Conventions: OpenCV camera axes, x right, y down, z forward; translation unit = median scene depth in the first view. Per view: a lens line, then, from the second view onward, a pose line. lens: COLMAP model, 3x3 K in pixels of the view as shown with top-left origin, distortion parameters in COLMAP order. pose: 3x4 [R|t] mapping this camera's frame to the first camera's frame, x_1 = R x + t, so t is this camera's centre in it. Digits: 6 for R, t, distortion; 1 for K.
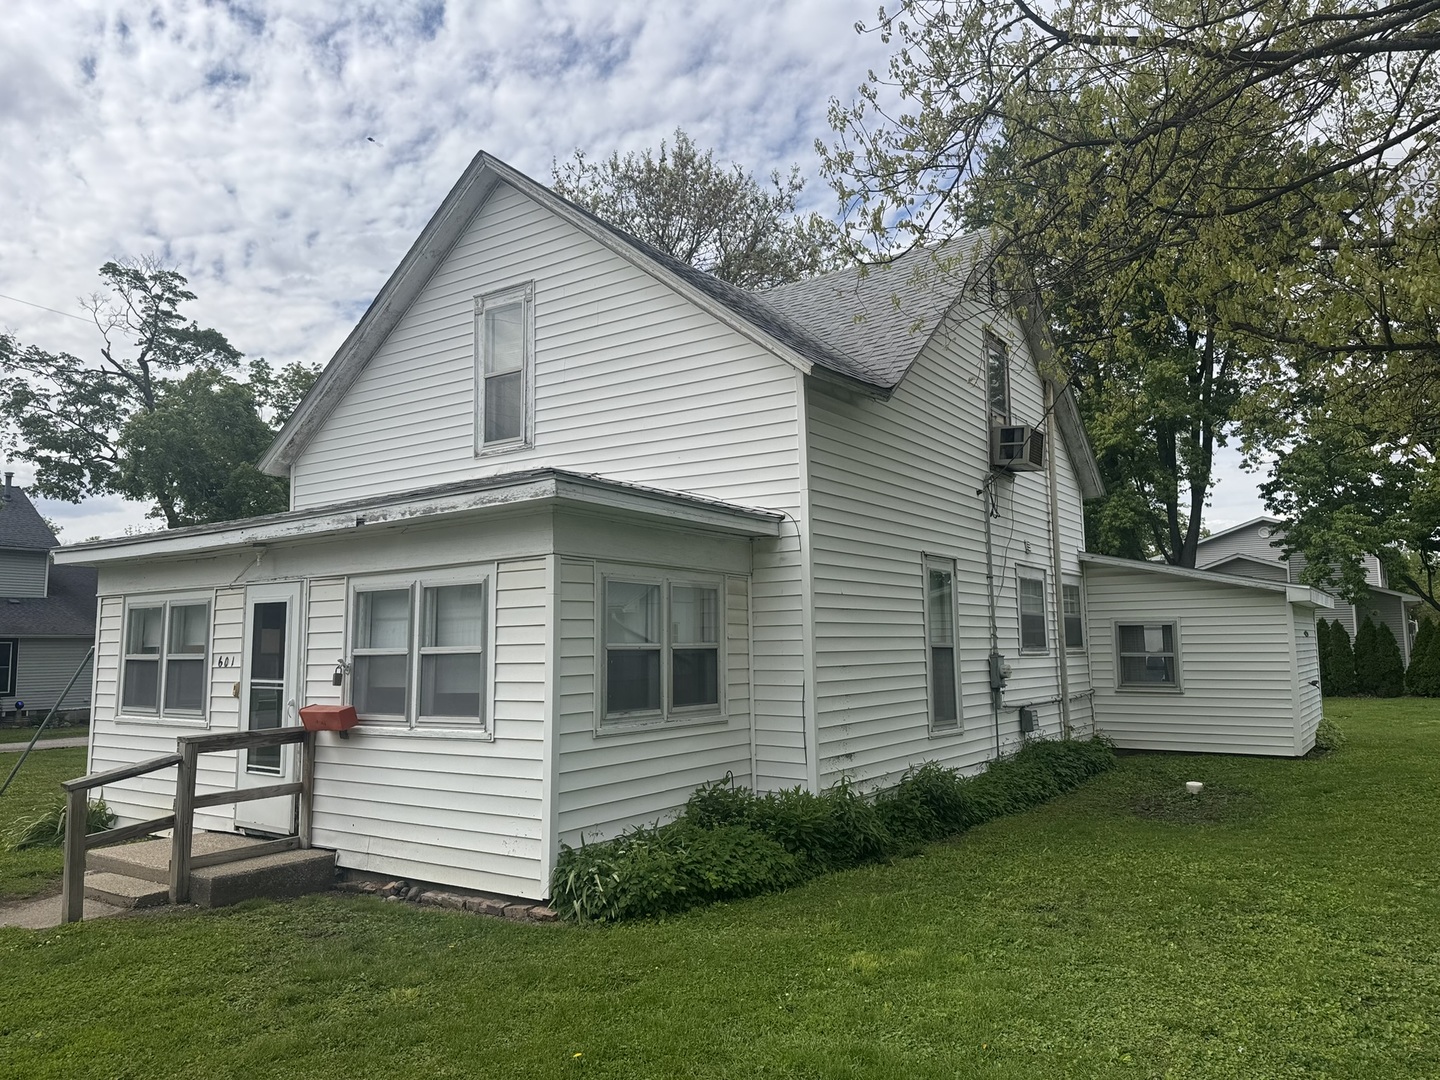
lens RADIAL K [[1024.9, 0, 713.8], [0, 1024.9, 542.9], [0, 0, 1]] dist [0.006705, 0.001444]
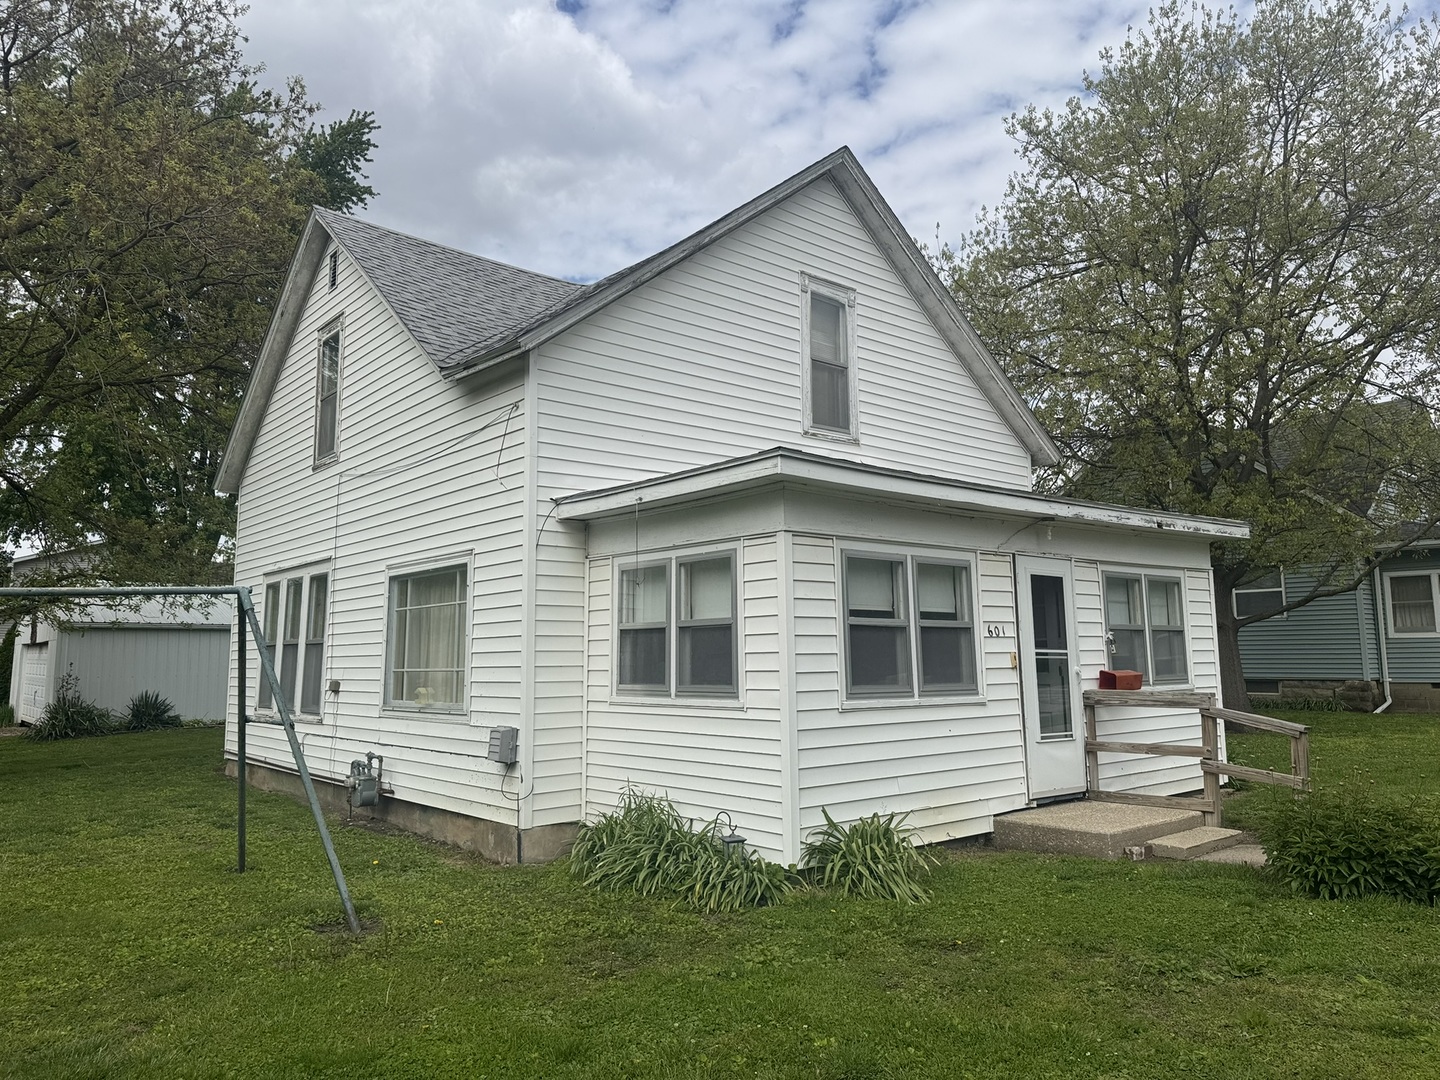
lens RADIAL K [[1024.9, 0, 712.2], [0, 1024.9, 531.7], [0, 0, 1]] dist [0.006705, 0.001444]
pose [[0.283843, 0.121509, 0.951141, -1.410928], [-0.093025, 0.990749, -0.098808, 0.136963], [-0.954348, -0.060434, 0.292520, 0.938614]]
